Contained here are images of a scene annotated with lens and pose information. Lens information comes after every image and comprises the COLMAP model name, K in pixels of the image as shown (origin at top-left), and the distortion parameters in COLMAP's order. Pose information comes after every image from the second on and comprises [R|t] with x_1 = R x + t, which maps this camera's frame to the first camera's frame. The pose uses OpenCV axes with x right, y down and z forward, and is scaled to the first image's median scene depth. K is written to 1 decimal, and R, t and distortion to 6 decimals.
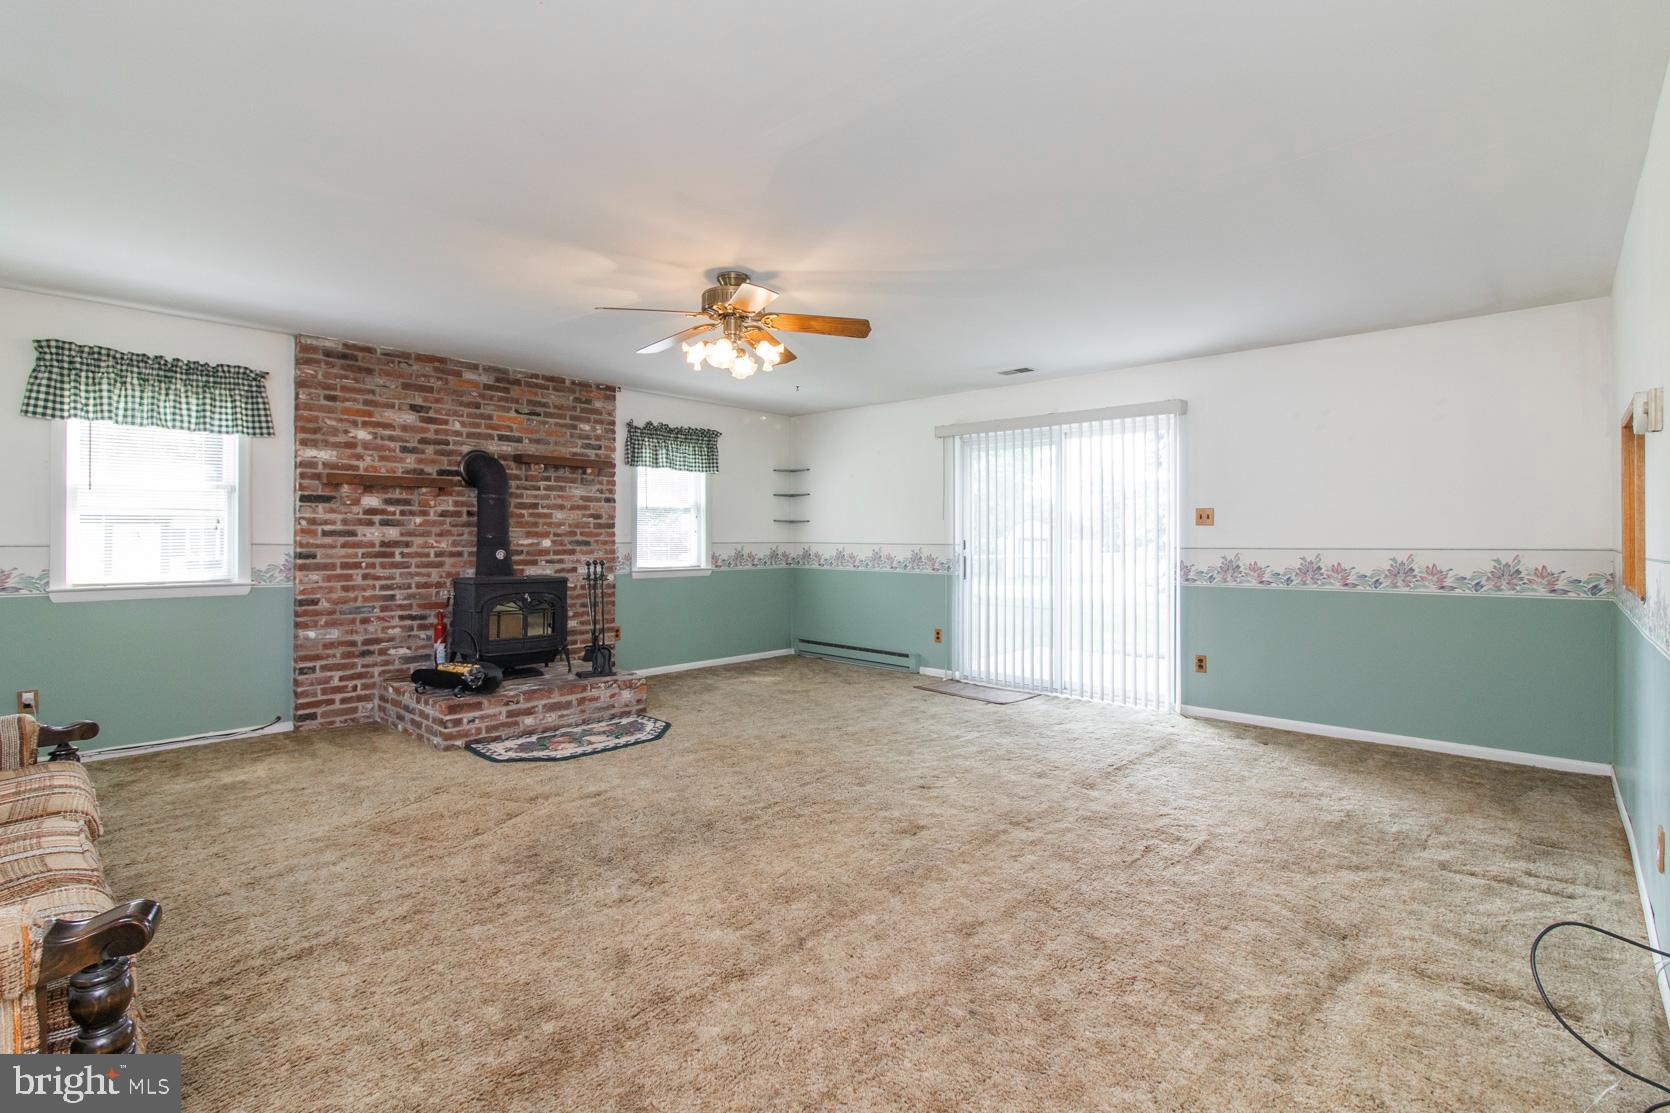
lens RADIAL K [[771.5, 0, 839.7], [0, 771.5, 546.2], [0, 0, 1]] dist [0.004767, -0.000586]
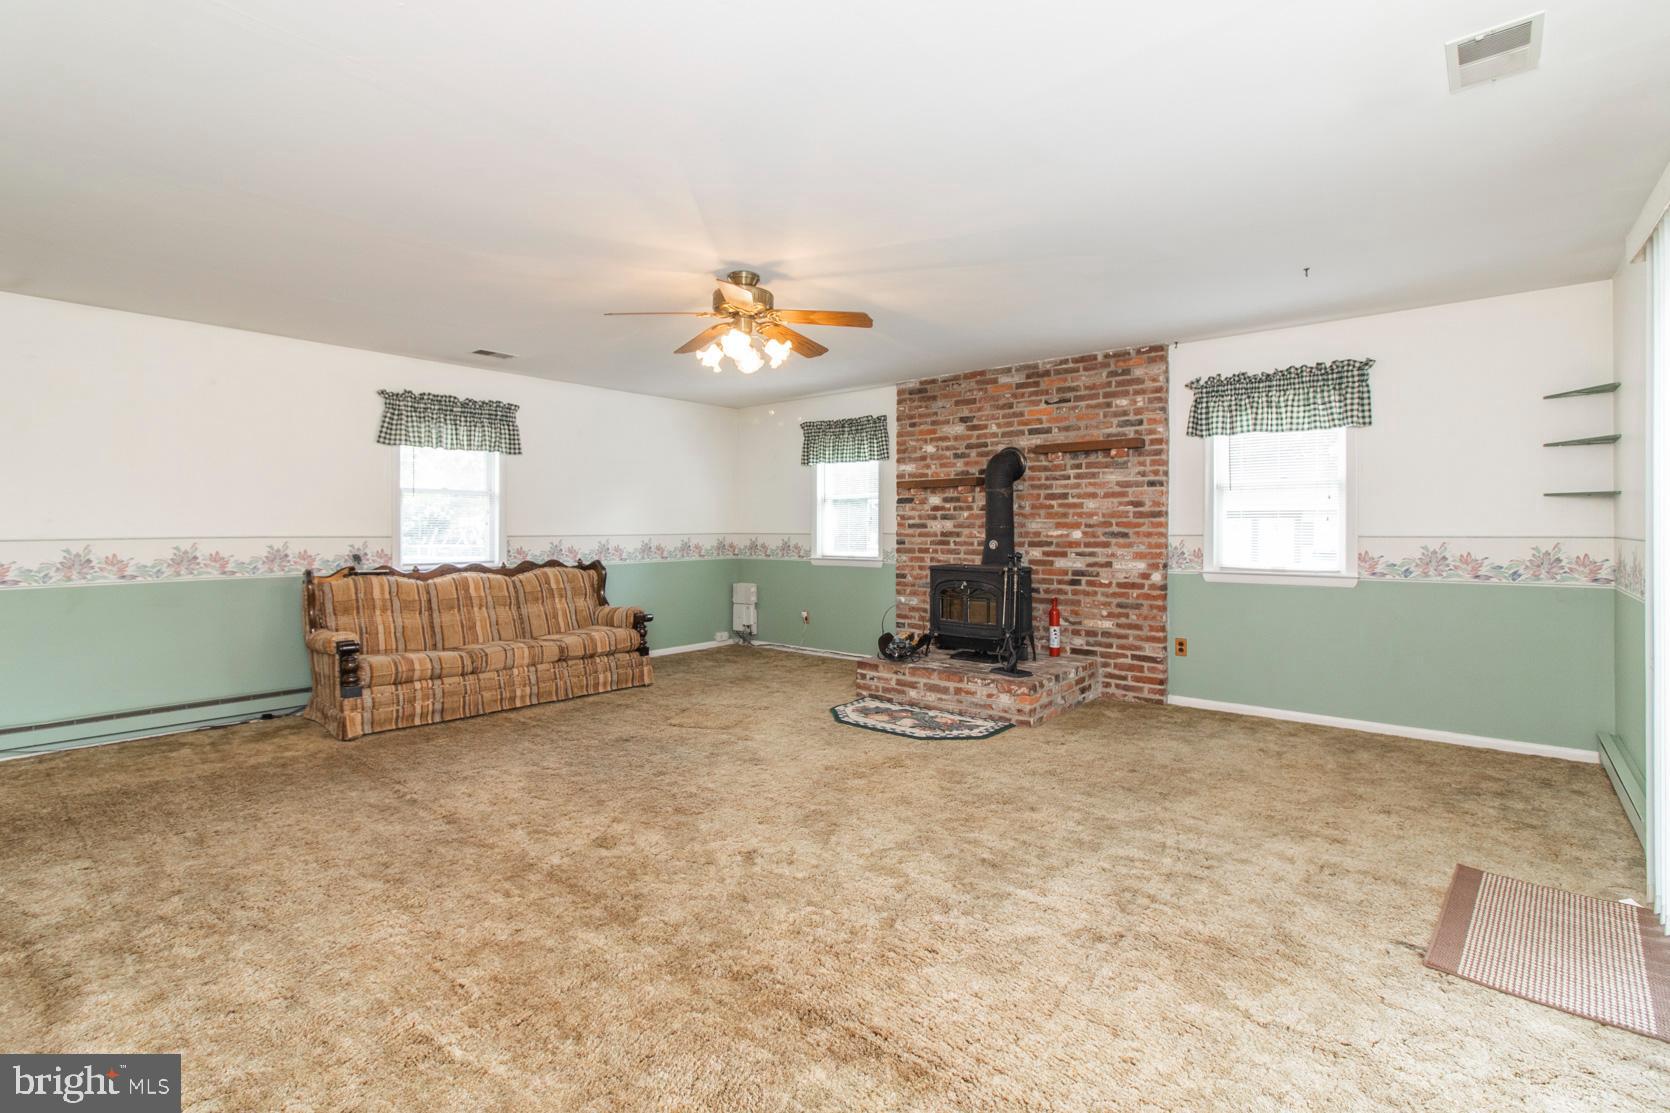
lens RADIAL K [[771.5, 0, 827.0], [0, 771.5, 538.7], [0, 0, 1]] dist [0.004767, -0.000586]
pose [[0.039494, 0.009934, -0.999170, 0.618277], [-0.011302, 0.999891, 0.009494, -0.004951], [0.999156, 0.010917, 0.039602, 0.735082]]
